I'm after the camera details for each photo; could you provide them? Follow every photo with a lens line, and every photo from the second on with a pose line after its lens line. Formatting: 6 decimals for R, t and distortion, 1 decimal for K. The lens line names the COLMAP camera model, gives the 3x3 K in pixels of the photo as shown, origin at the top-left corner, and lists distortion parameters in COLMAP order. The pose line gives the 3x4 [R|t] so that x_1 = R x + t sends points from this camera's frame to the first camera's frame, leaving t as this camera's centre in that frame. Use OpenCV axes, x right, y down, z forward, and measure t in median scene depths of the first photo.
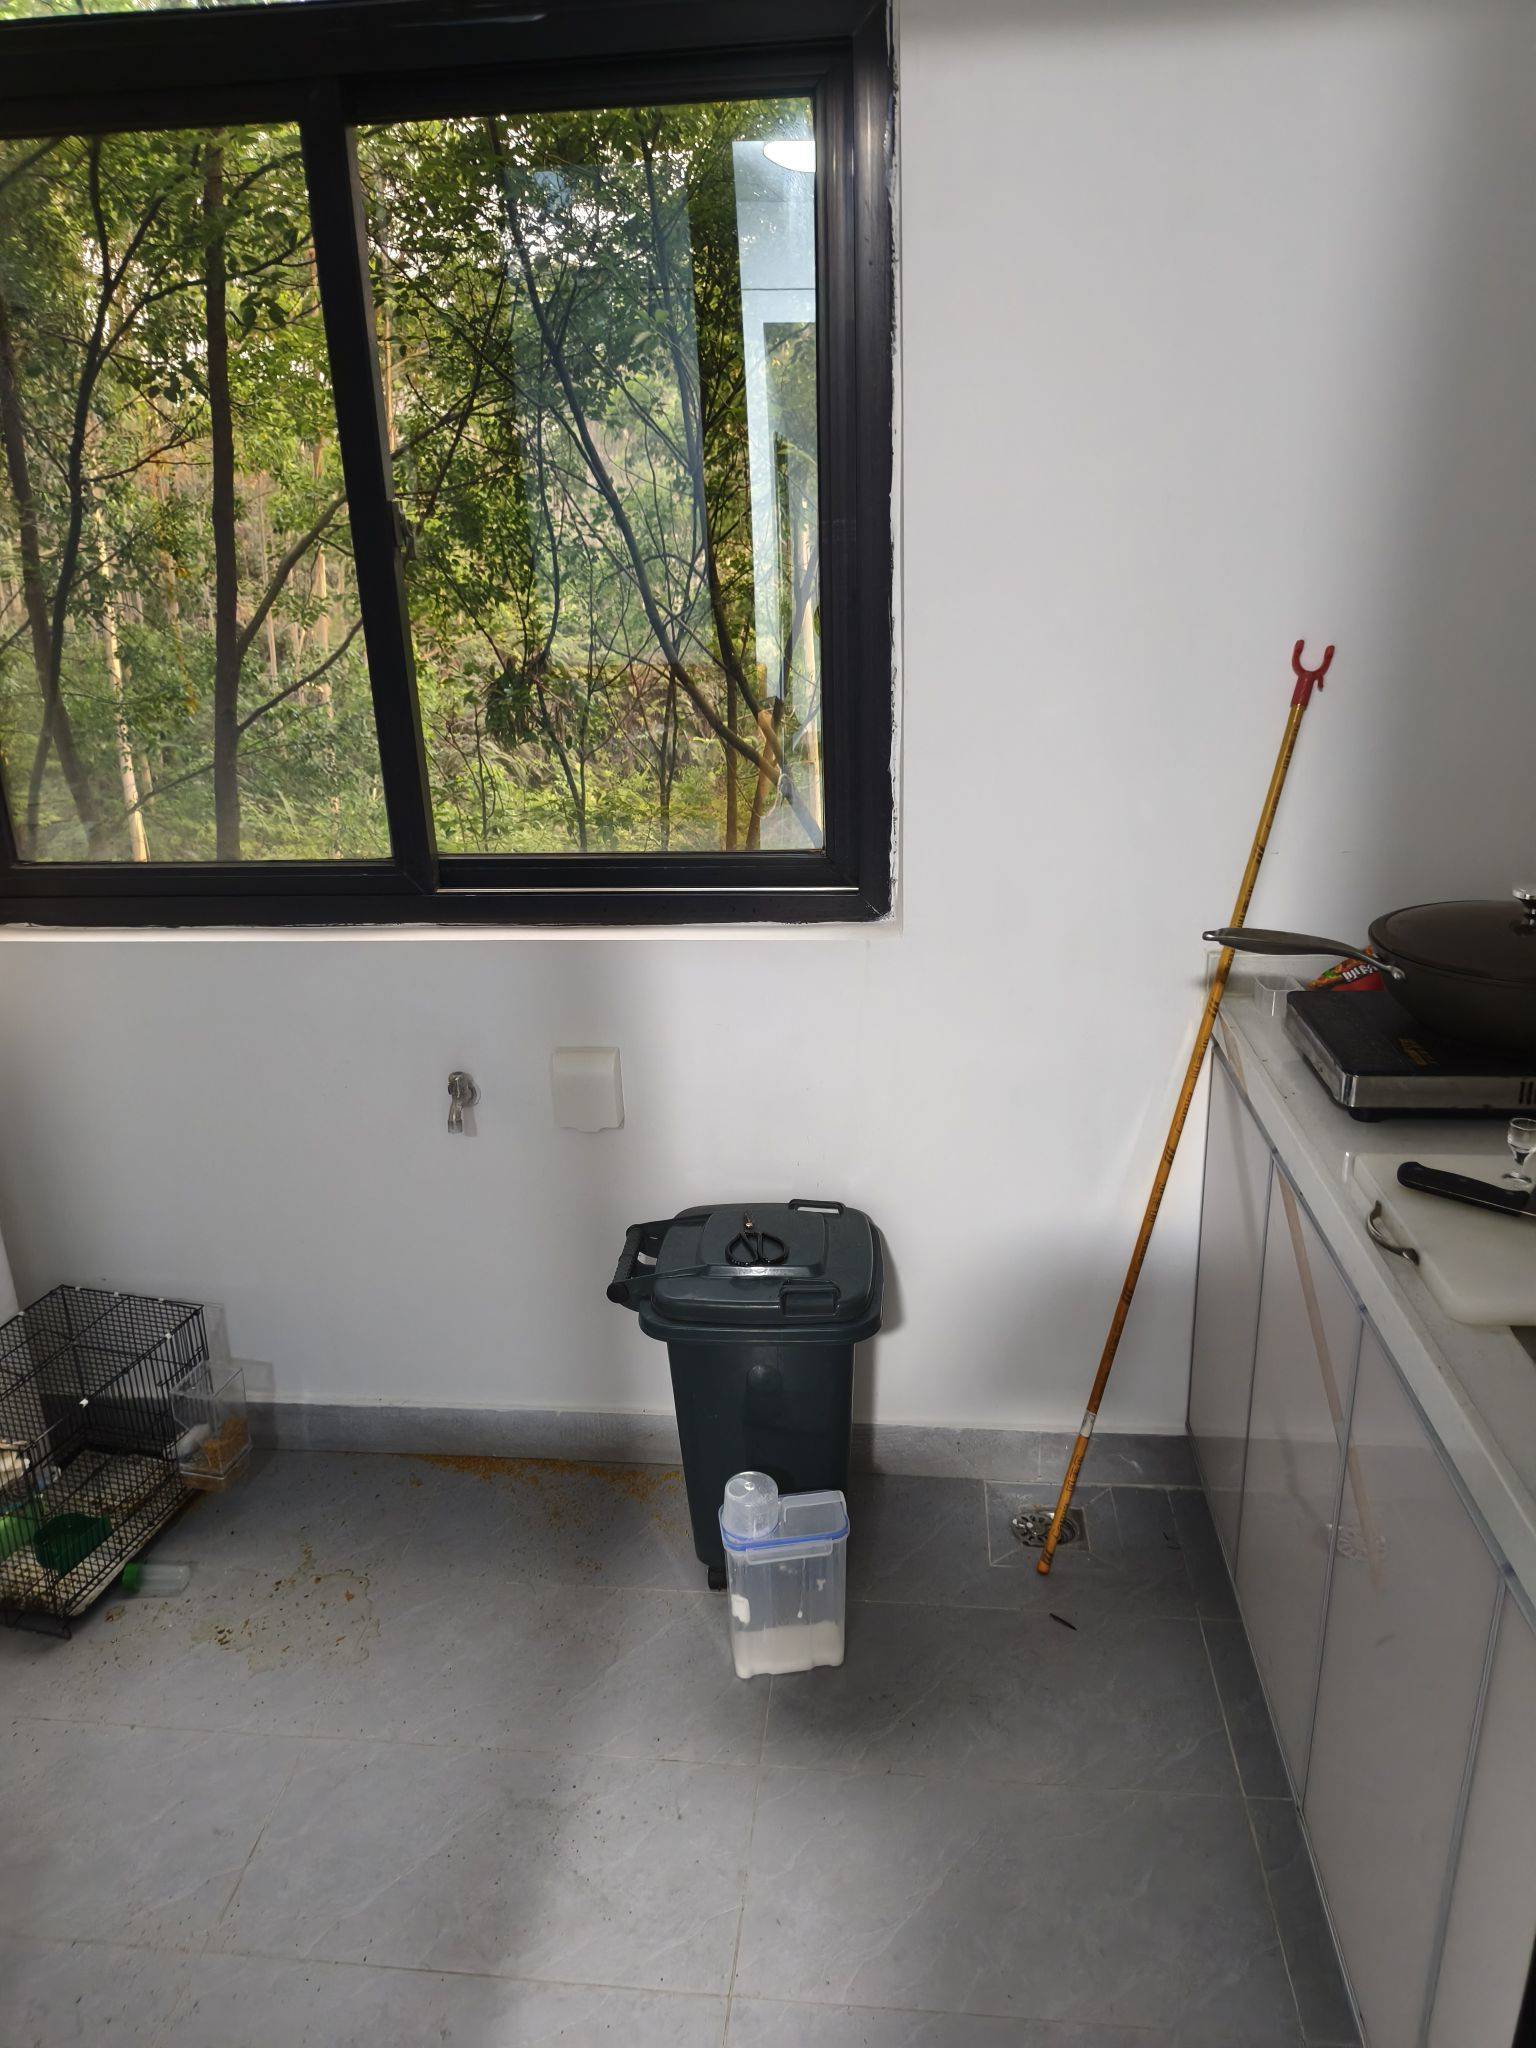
lens RADIAL K [[1419.7, 0, 768.0], [0, 1419.7, 1024.0], [0, 0, 1]] dist [0.062910, -0.073974]
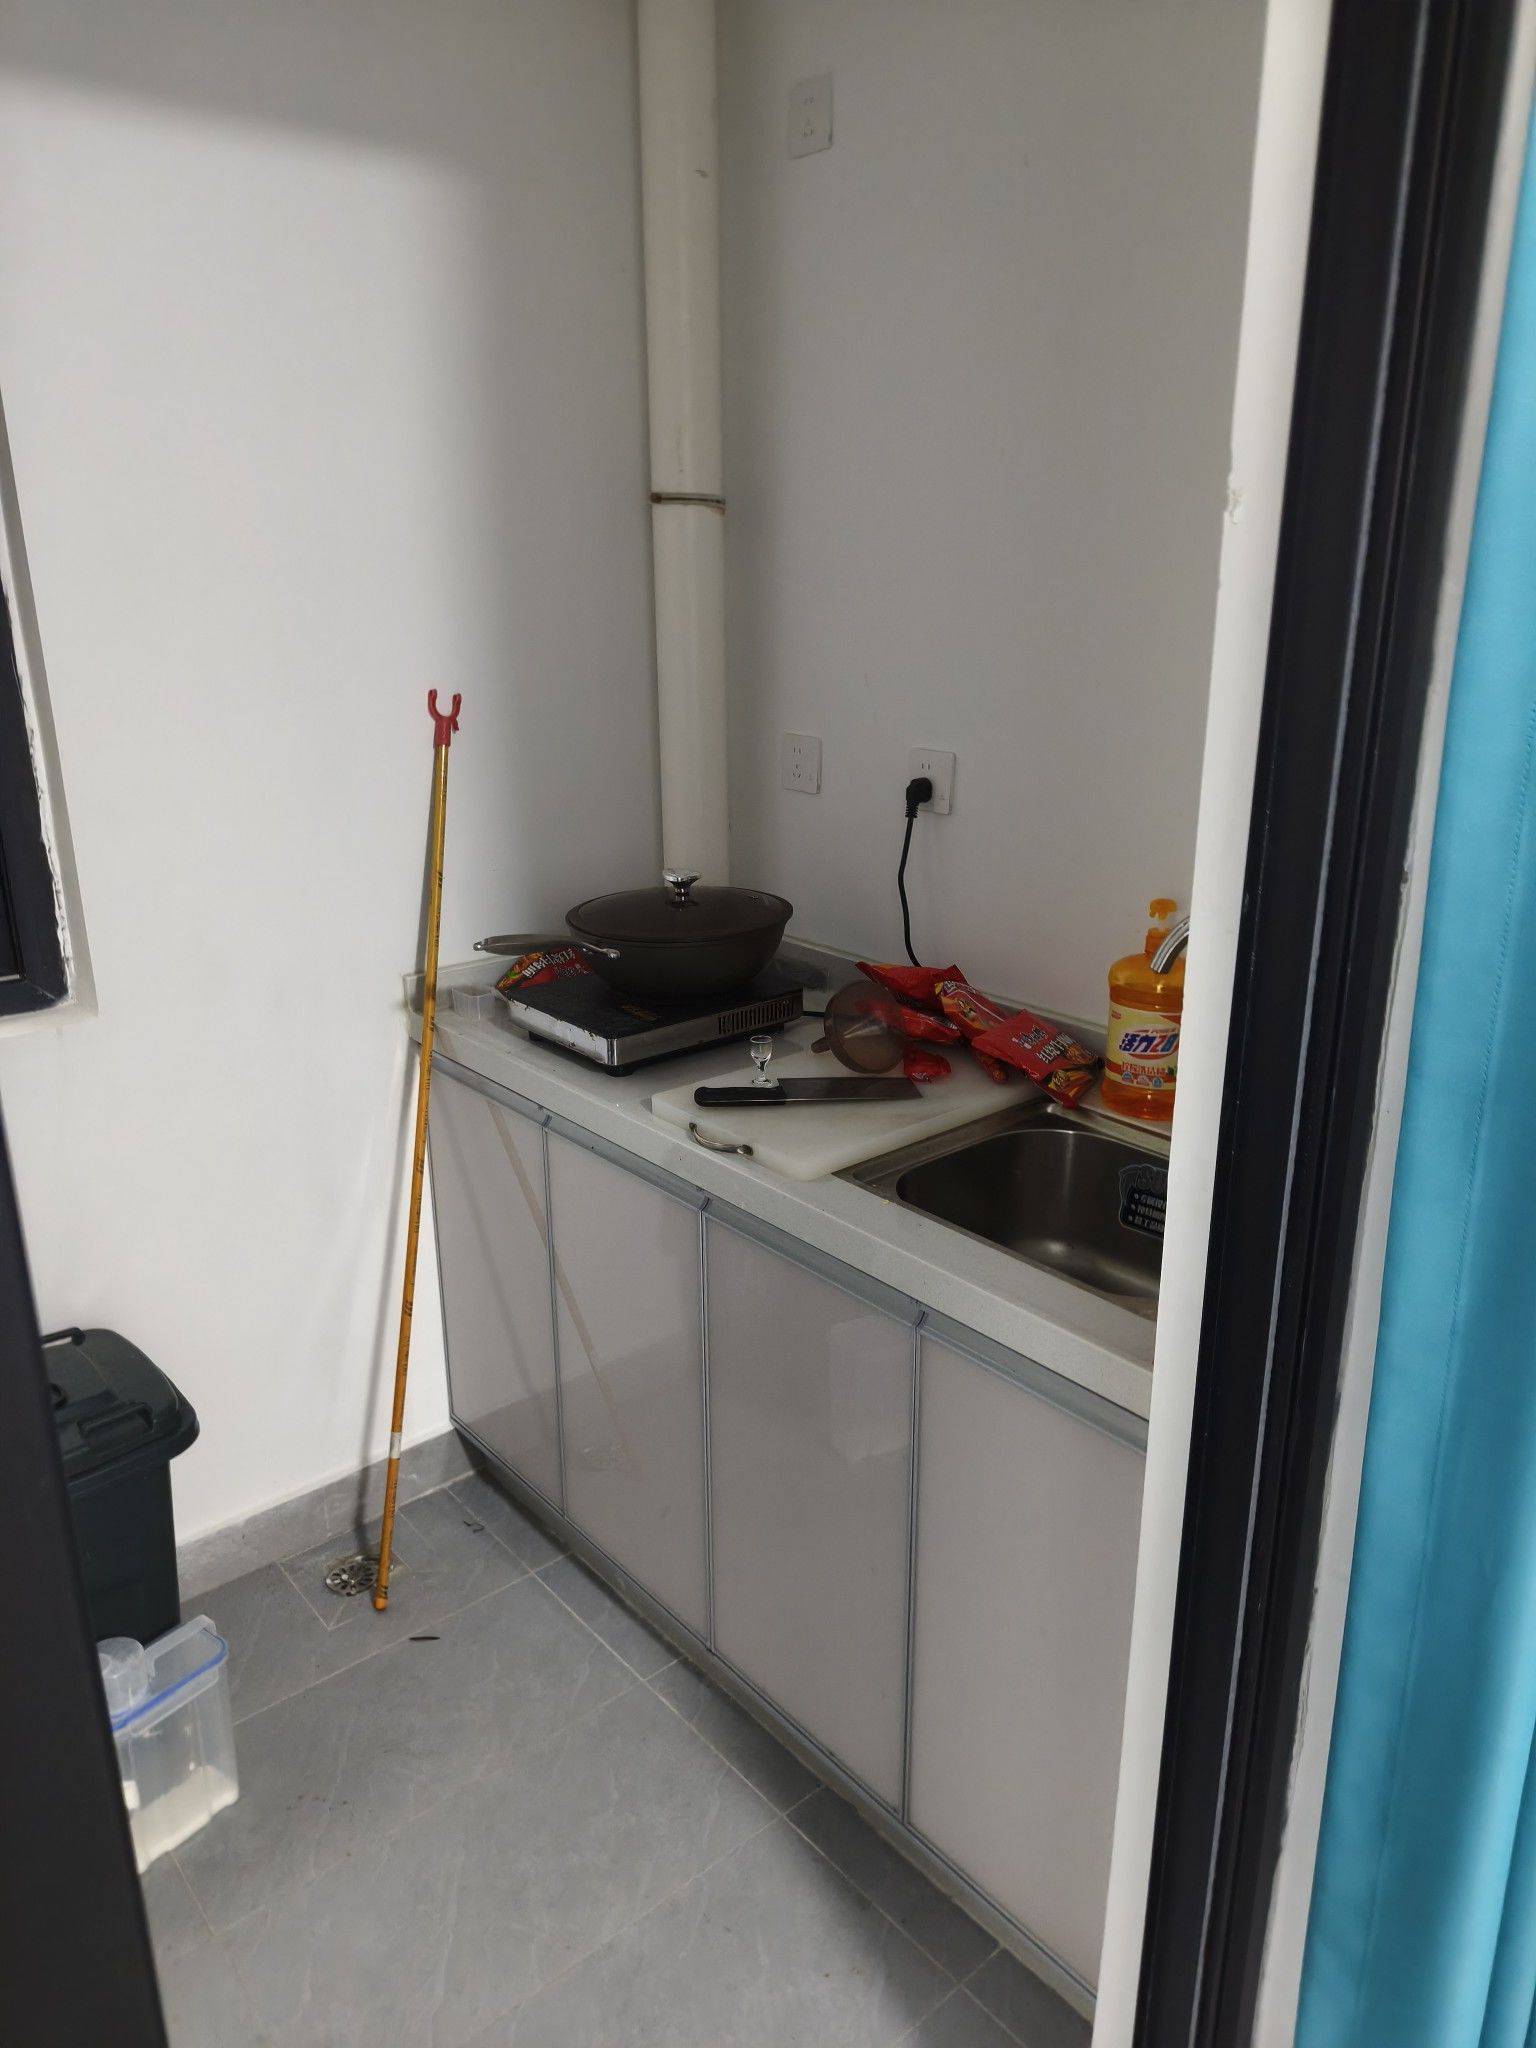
lens RADIAL K [[1419.7, 0, 768.0], [0, 1419.7, 1024.0], [0, 0, 1]] dist [0.062910, -0.073974]
pose [[0.685111, -0.189820, 0.703272, -0.324896], [0.225378, 0.973315, 0.043149, 0.000962], [-0.692696, 0.128941, 0.709610, 0.055005]]
